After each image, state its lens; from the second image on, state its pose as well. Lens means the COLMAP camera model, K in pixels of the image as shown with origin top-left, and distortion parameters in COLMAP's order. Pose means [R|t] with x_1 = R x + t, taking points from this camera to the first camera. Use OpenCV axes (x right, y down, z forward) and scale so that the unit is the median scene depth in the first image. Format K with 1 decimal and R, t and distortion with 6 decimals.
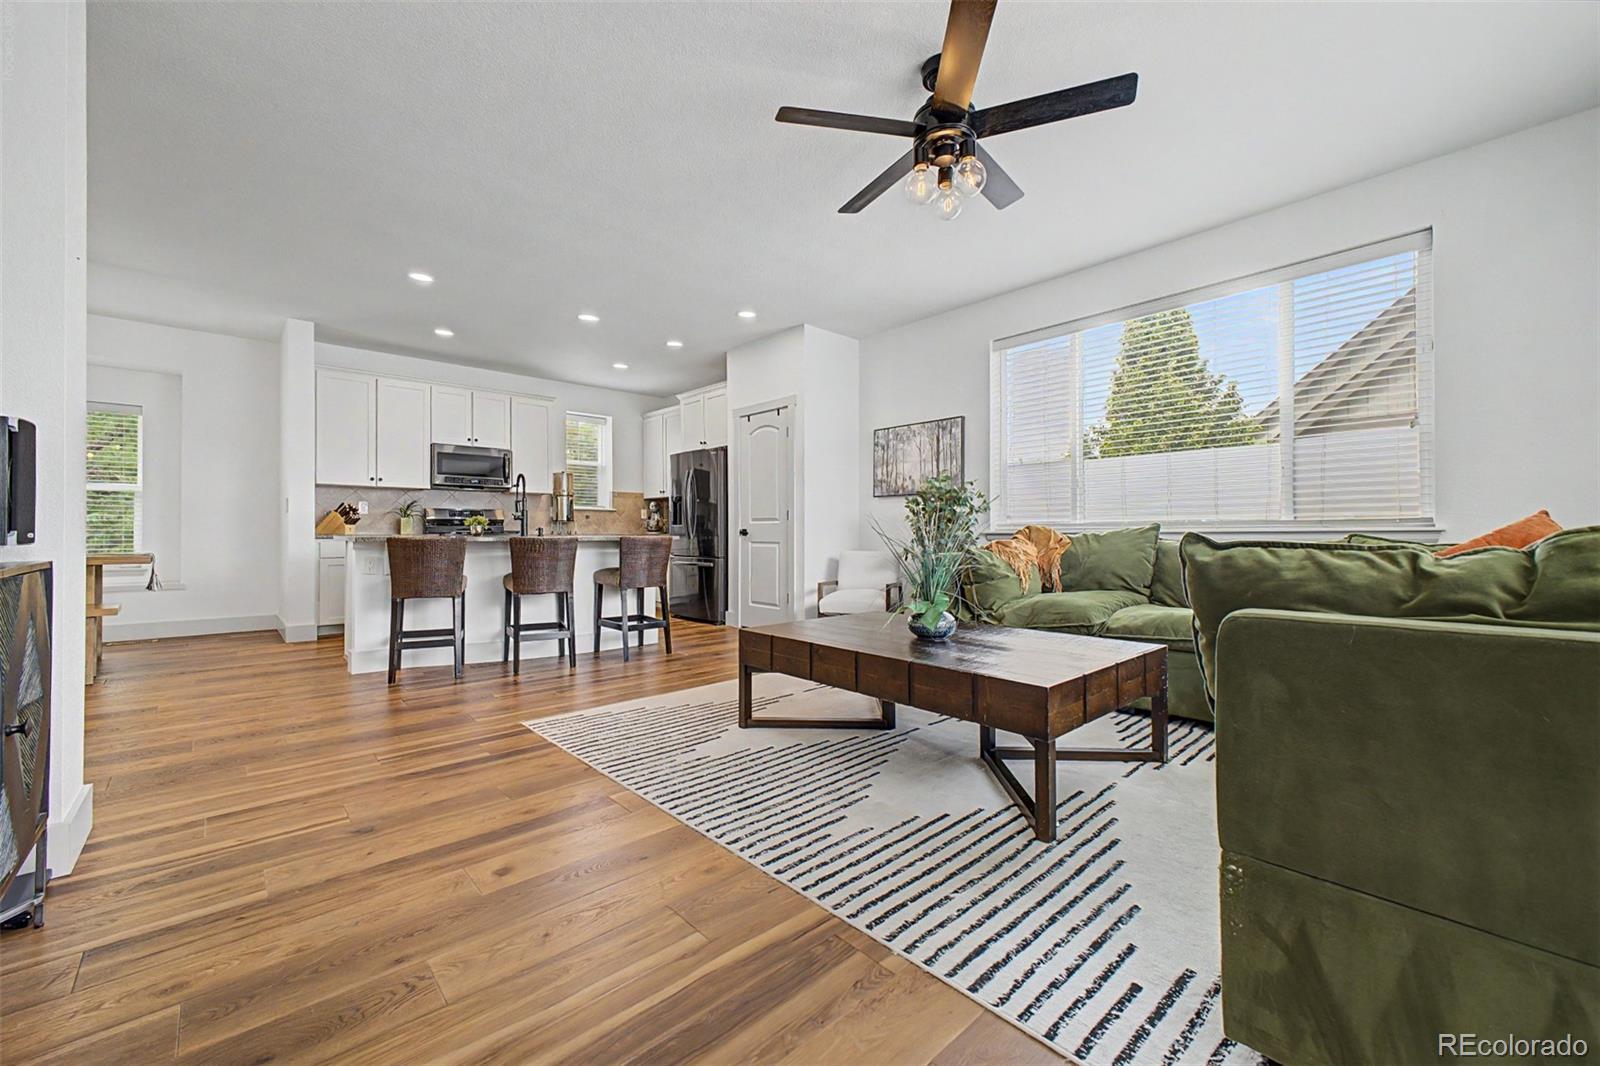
lens RADIAL K [[632.2, 0, 800.2], [0, 632.2, 531.3], [0, 0, 1]] dist [0.012478, -0.003529]
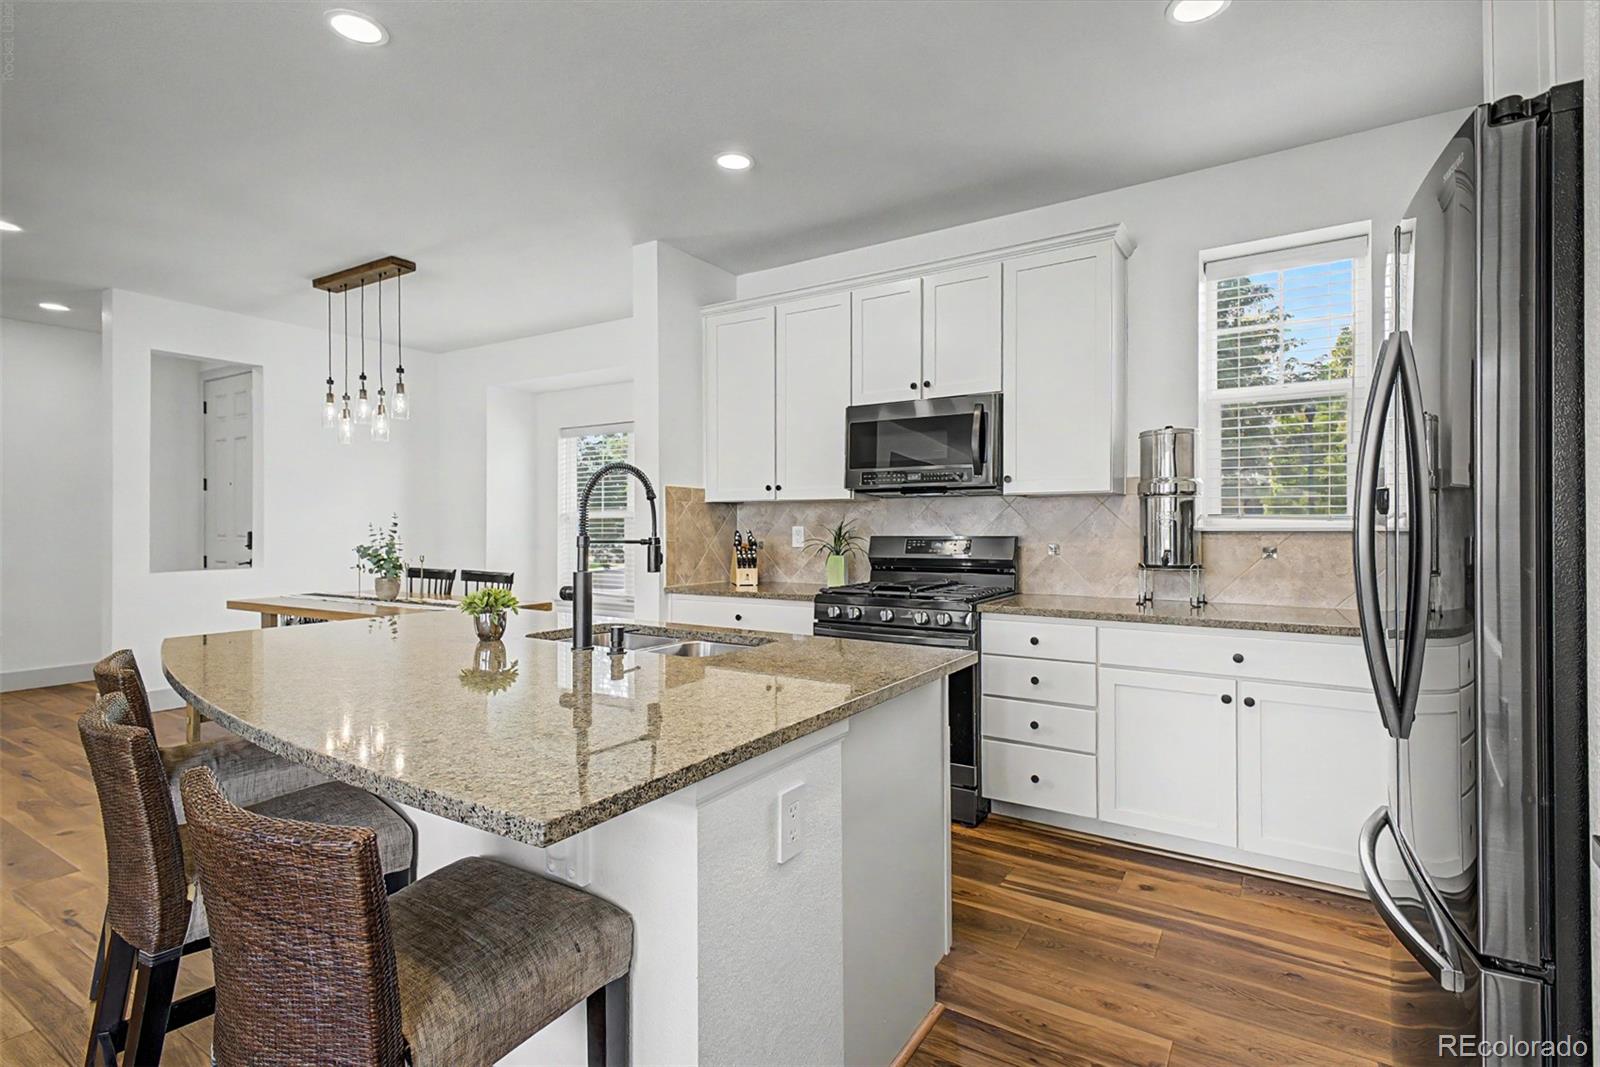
lens RADIAL K [[755.4, 0, 793.2], [0, 755.4, 527.0], [0, 0, 1]] dist [0.022421, -0.003293]
pose [[0.270017, -0.000830, -0.962855, -0.024799], [-0.000369, 0.999999, -0.000966, -0.048900], [0.962856, 0.000616, 0.270016, 0.880707]]
